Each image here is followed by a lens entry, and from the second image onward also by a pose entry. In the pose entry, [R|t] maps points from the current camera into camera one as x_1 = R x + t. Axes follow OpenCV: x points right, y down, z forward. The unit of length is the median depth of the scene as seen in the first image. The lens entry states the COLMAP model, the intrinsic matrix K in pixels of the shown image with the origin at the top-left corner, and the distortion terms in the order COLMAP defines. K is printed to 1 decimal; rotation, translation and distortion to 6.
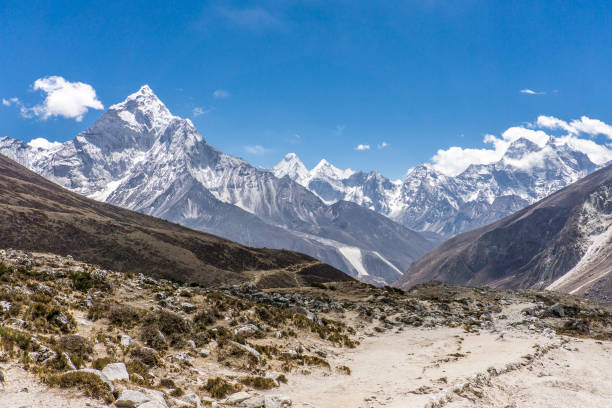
lens RADIAL K [[642.7, 0, 306.0], [0, 642.7, 204.0], [0, 0, 1]] dist [-0.008852, -0.004054]
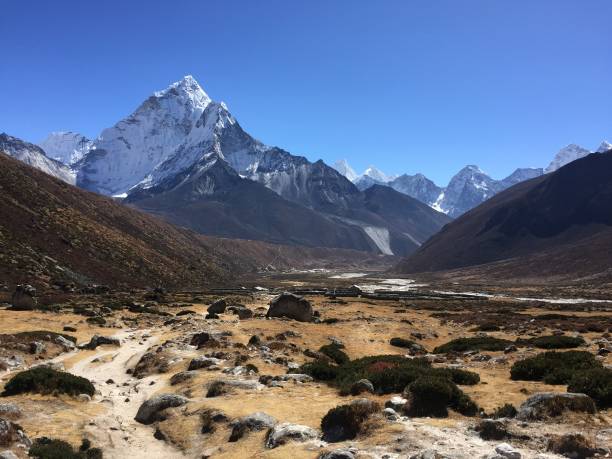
lens RADIAL K [[494.1, 0, 306.0], [0, 494.1, 229.5], [0, 0, 1]] dist [0.078306, 0.000234]
pose [[0.990521, 0.021974, -0.135590, 0.052846], [-0.021533, 0.999757, 0.004713, 0.057043], [0.135661, -0.001748, 0.990754, 0.260713]]
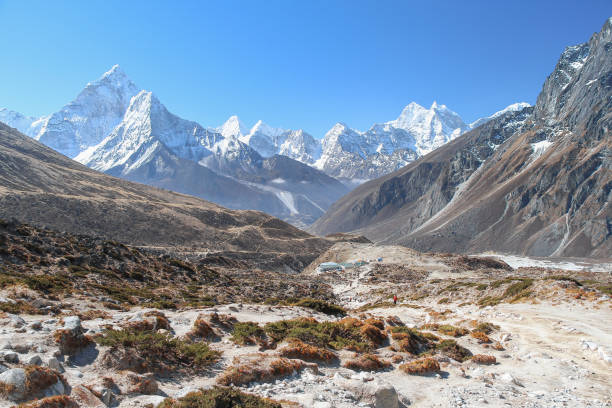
lens RADIAL K [[521.4, 0, 306.0], [0, 521.4, 204.0], [0, 0, 1]] dist [-0.148979, 0.002308]
pose [[0.993050, -0.027393, 0.114464, -0.006482], [0.015994, 0.994925, 0.099341, -0.009718], [-0.116605, -0.096820, 0.988448, -0.034234]]
